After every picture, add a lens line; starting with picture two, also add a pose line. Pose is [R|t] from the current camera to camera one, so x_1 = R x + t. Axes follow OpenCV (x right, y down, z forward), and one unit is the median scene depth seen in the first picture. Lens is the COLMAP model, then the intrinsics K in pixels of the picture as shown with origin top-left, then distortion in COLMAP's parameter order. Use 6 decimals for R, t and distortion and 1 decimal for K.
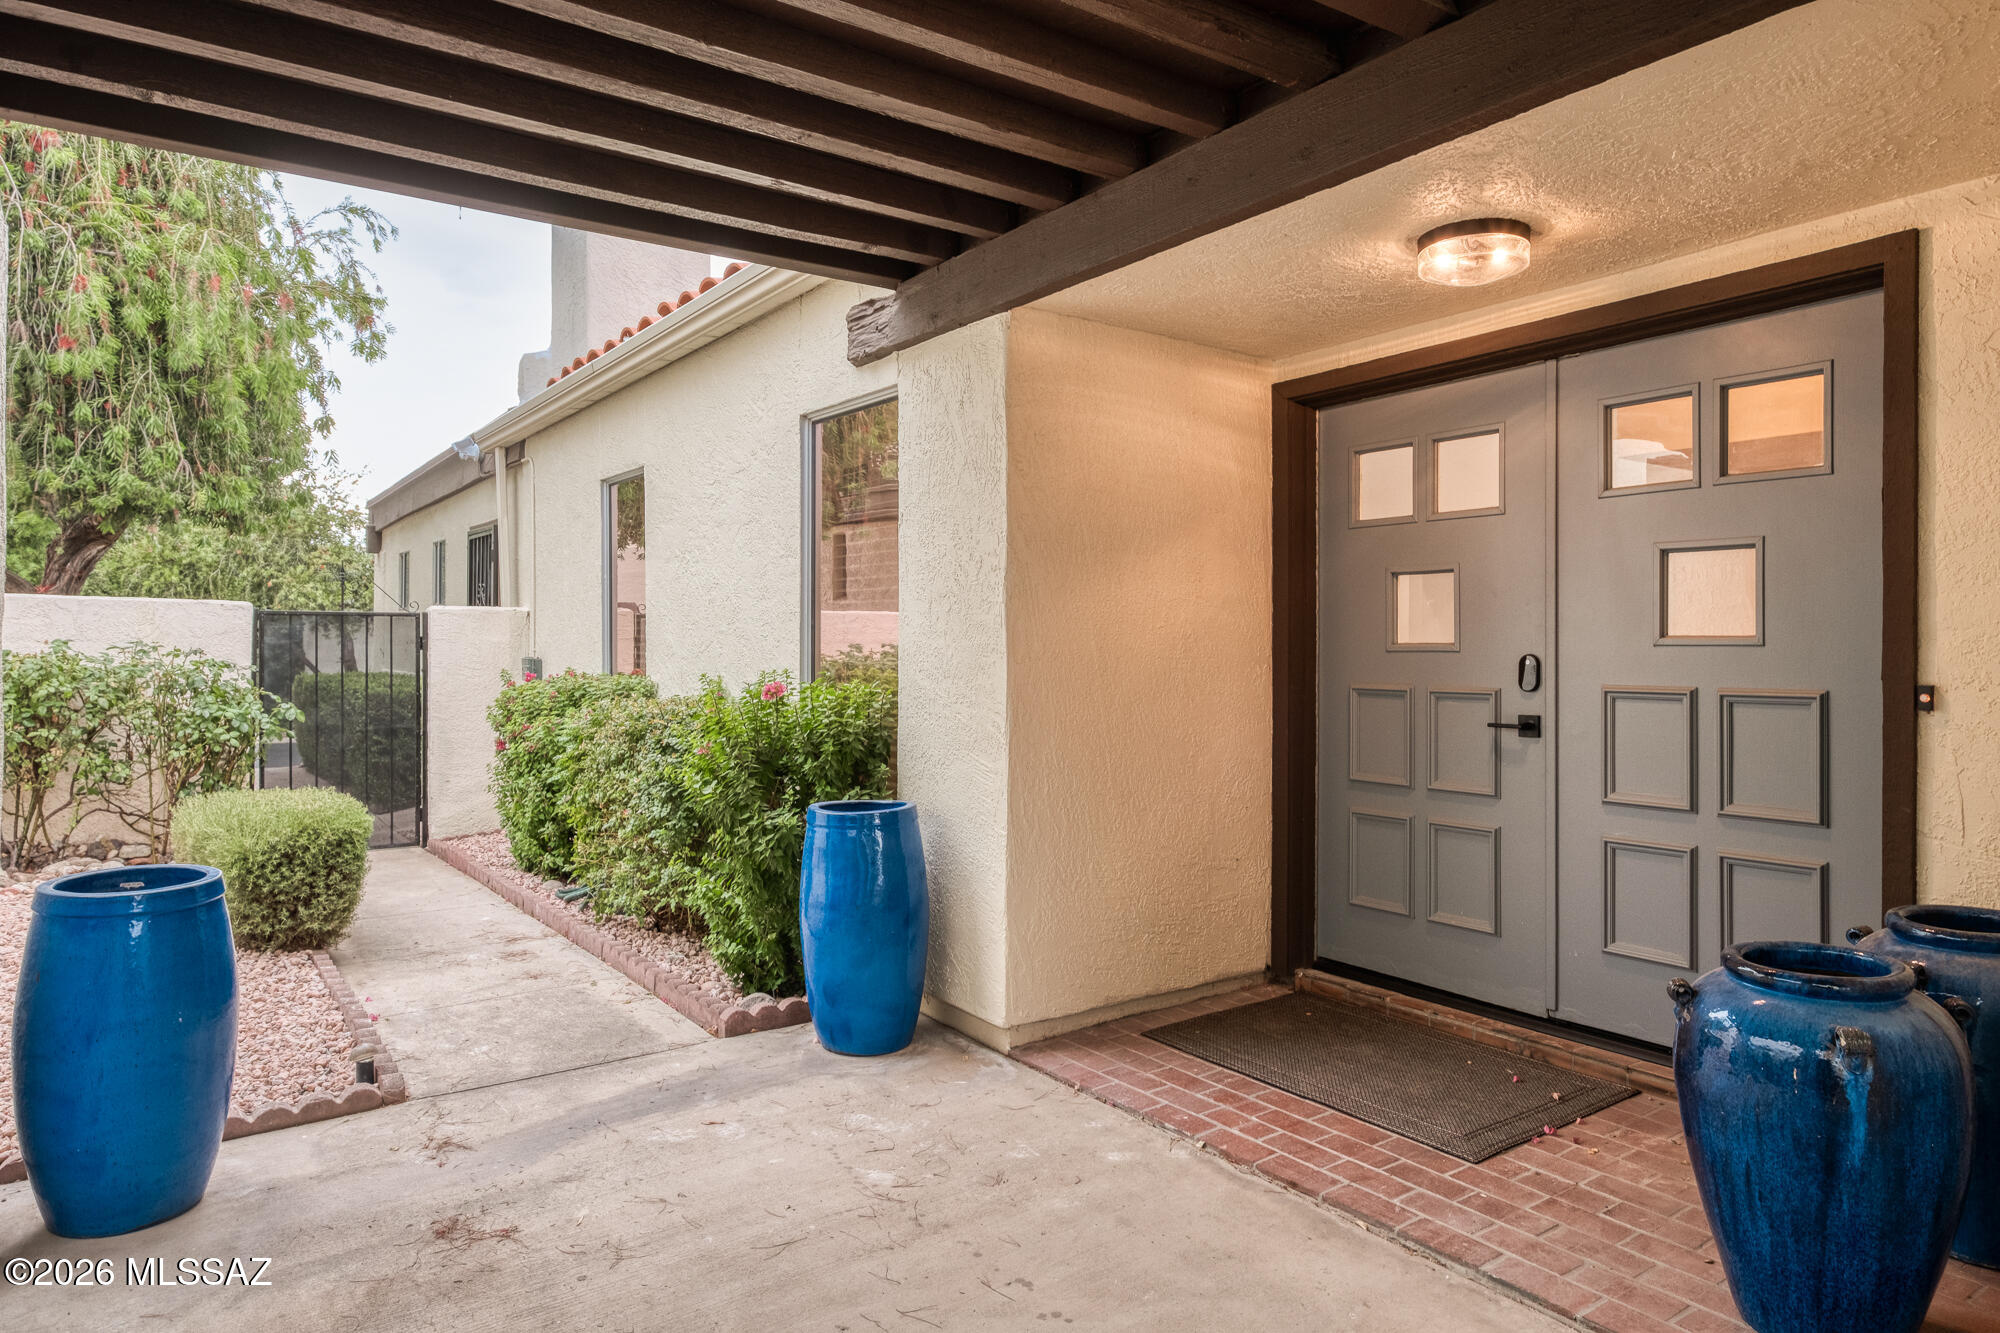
lens RADIAL K [[1223.8, 0, 1003.9], [0, 1223.8, 652.0], [0, 0, 1]] dist [-0.004373, 0.001758]
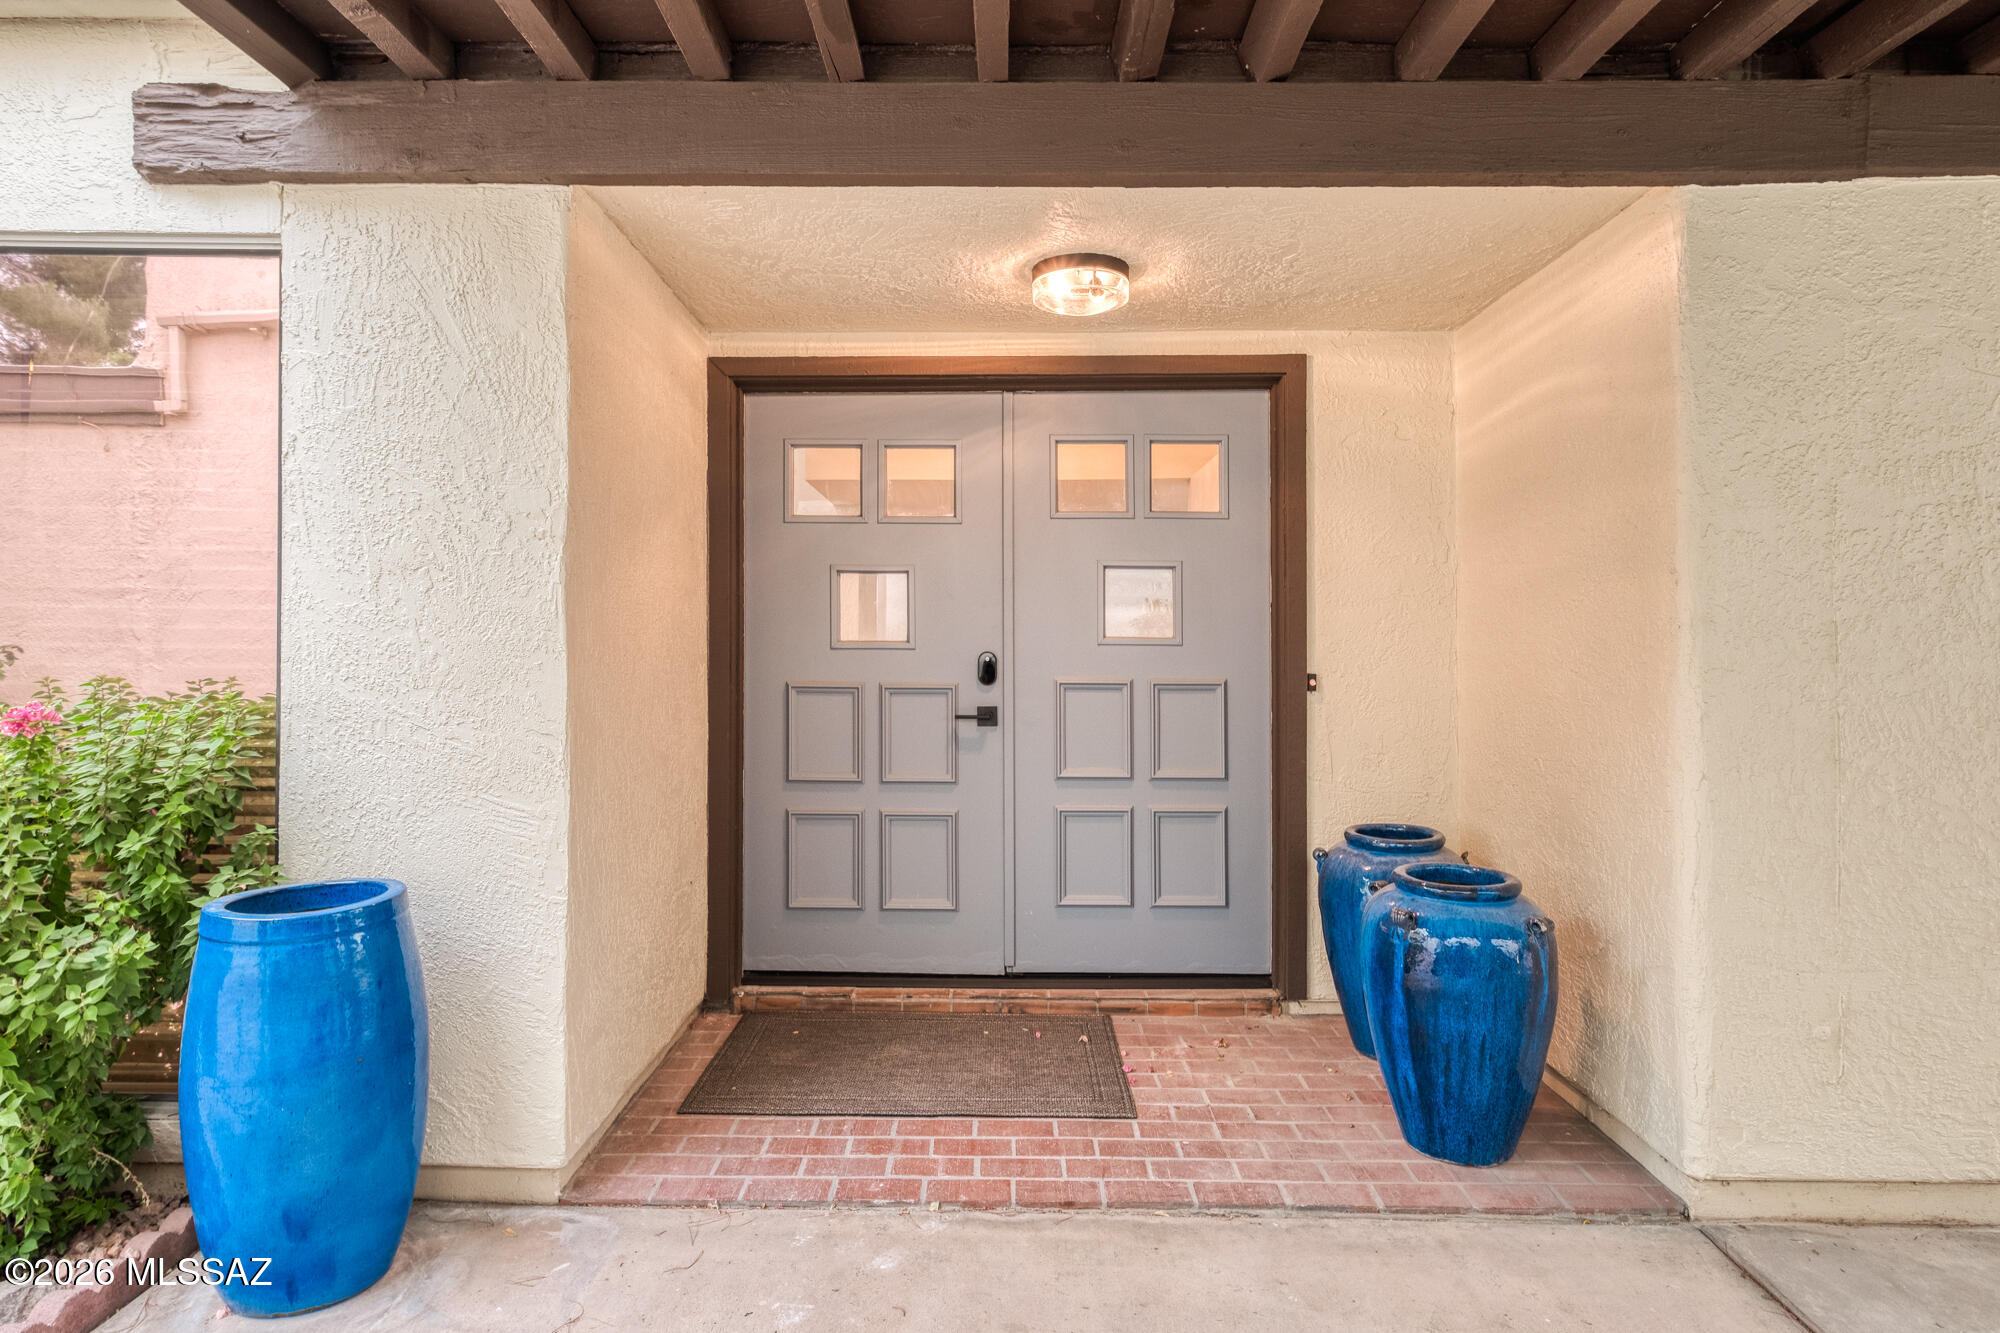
lens RADIAL K [[1103.7, 0, 993.7], [0, 1103.7, 635.1], [0, 0, 1]] dist [-0.000898, 0.001715]
pose [[0.585040, 0.009074, 0.810954, -0.386807], [-0.003156, 0.999955, -0.008912, -0.004379], [-0.810999, 0.002654, 0.585042, 0.409165]]
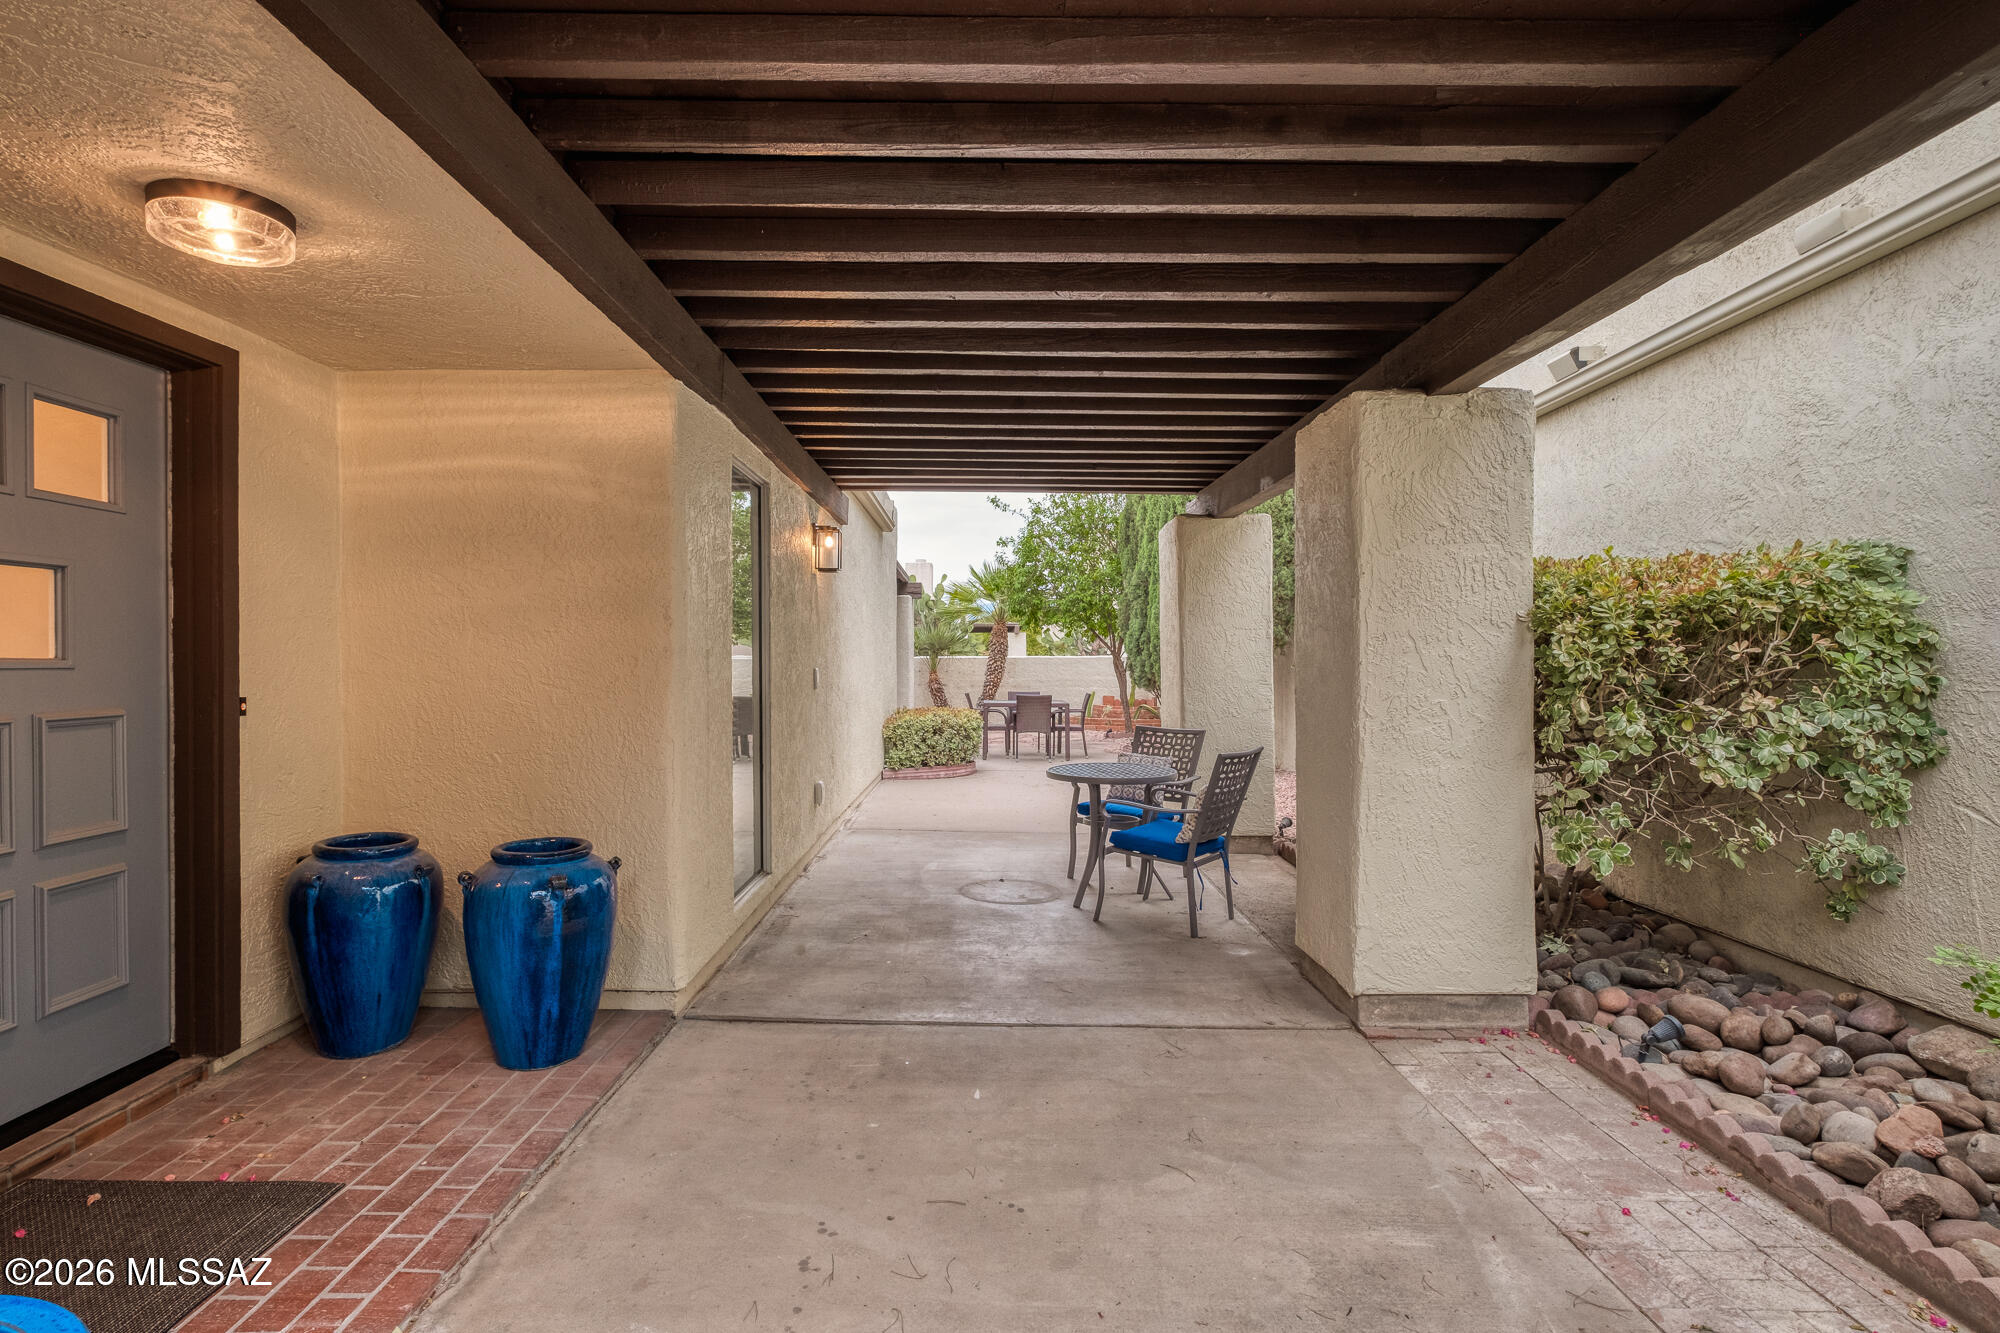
lens RADIAL K [[992.6, 0, 995.3], [0, 992.6, 667.8], [0, 0, 1]] dist [-0.001857, -0.001095]
pose [[-0.824404, -0.006440, 0.565966, -0.403989], [0.000560, 0.999926, 0.012193, -0.013977], [-0.566002, 0.010369, -0.824339, 1.066944]]
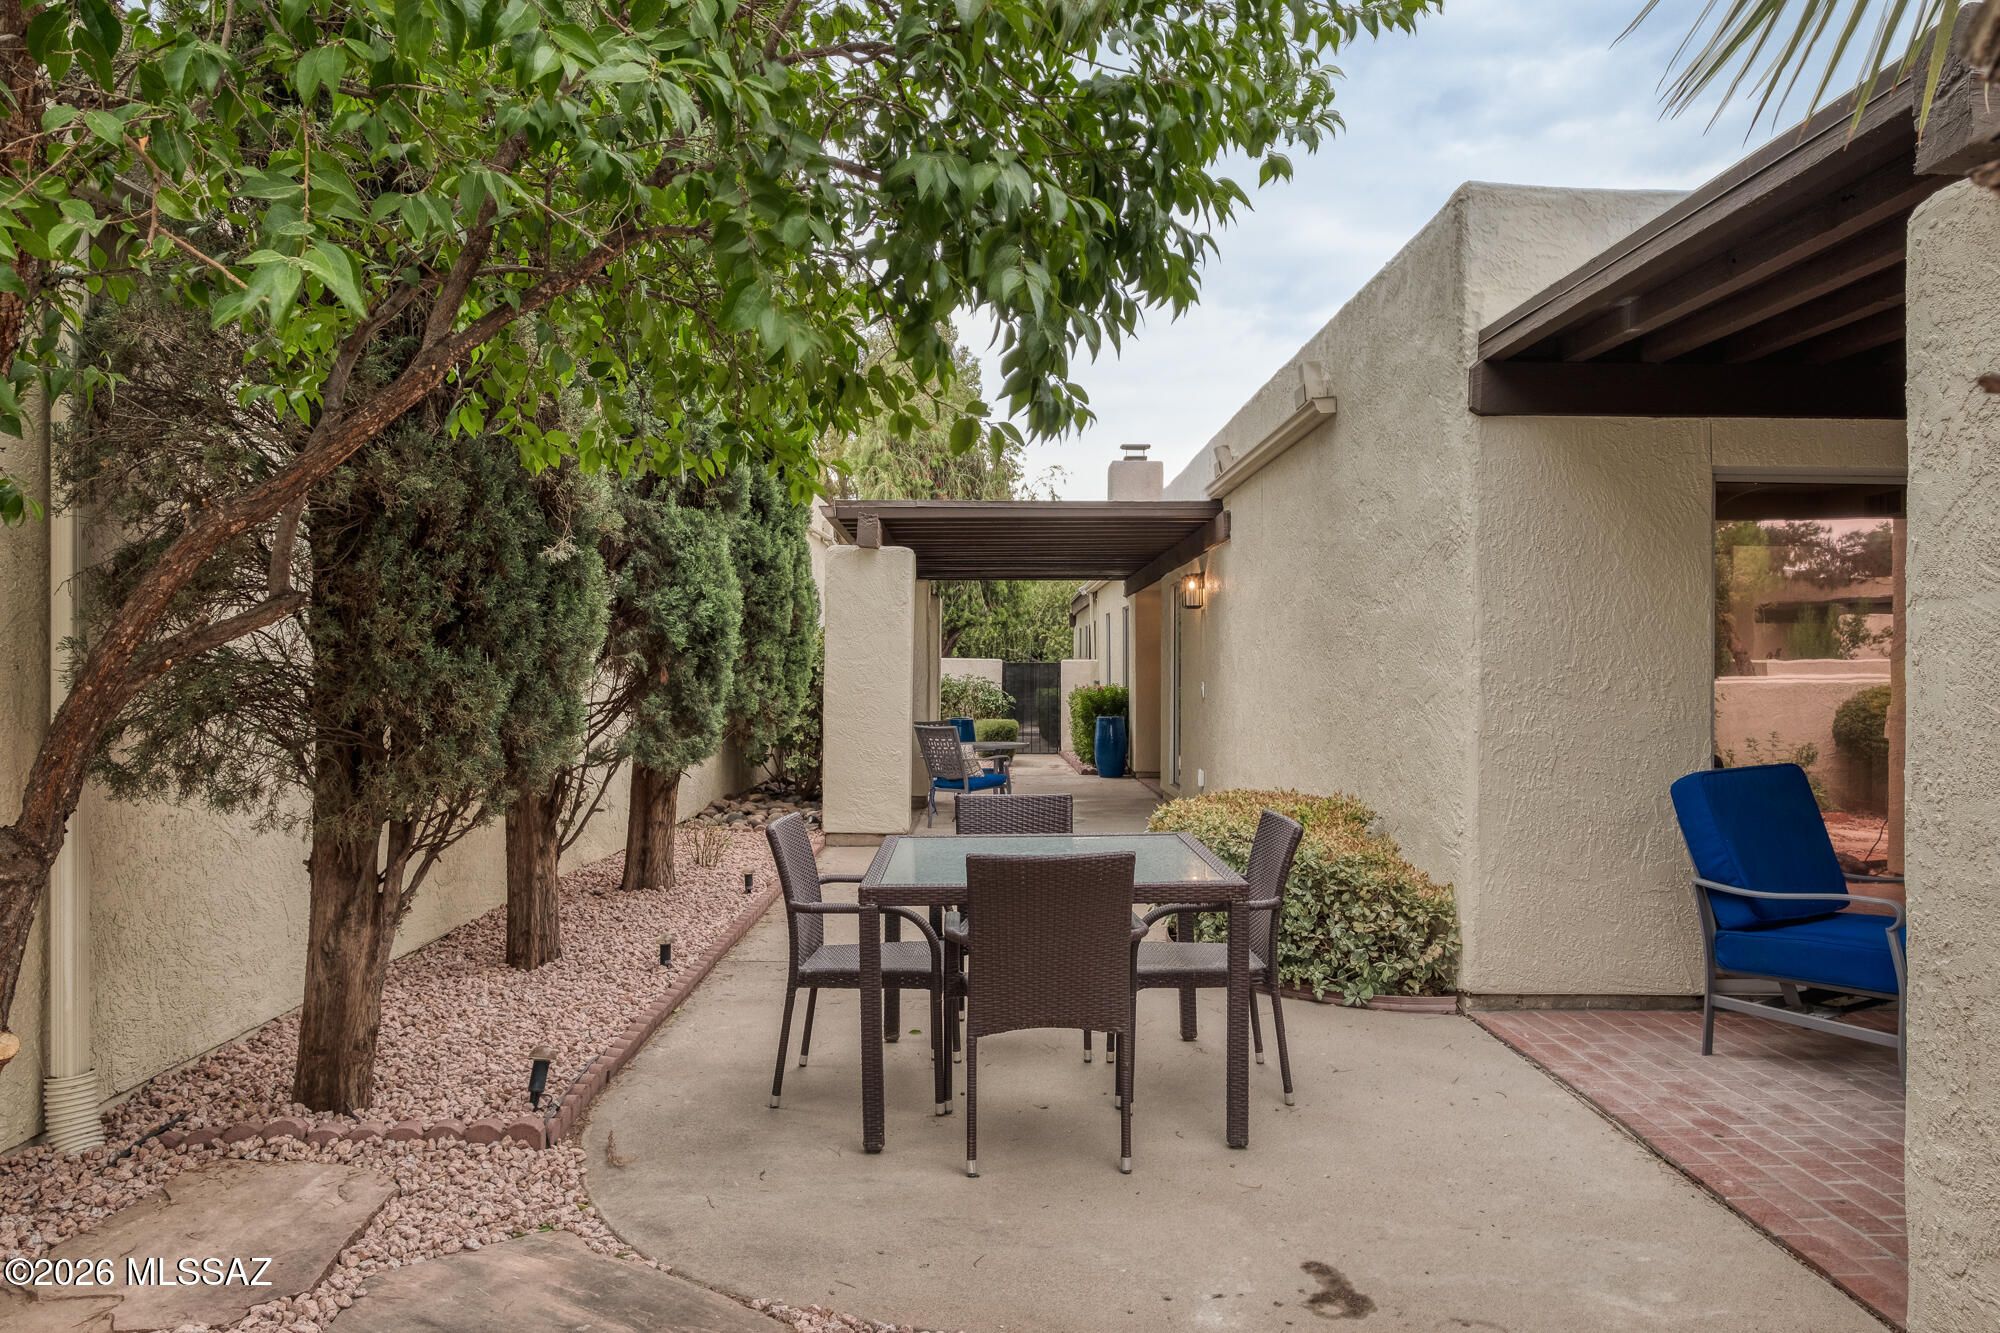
lens RADIAL K [[1322.1, 0, 1001.4], [0, 1322.1, 666.8], [0, 0, 1]] dist [-0.000055, 0.000000]
pose [[0.819795, -0.000690, -0.572656, 2.092702], [-0.004001, 0.999968, -0.006934, -0.008362], [0.572643, 0.007976, 0.819766, -2.778258]]
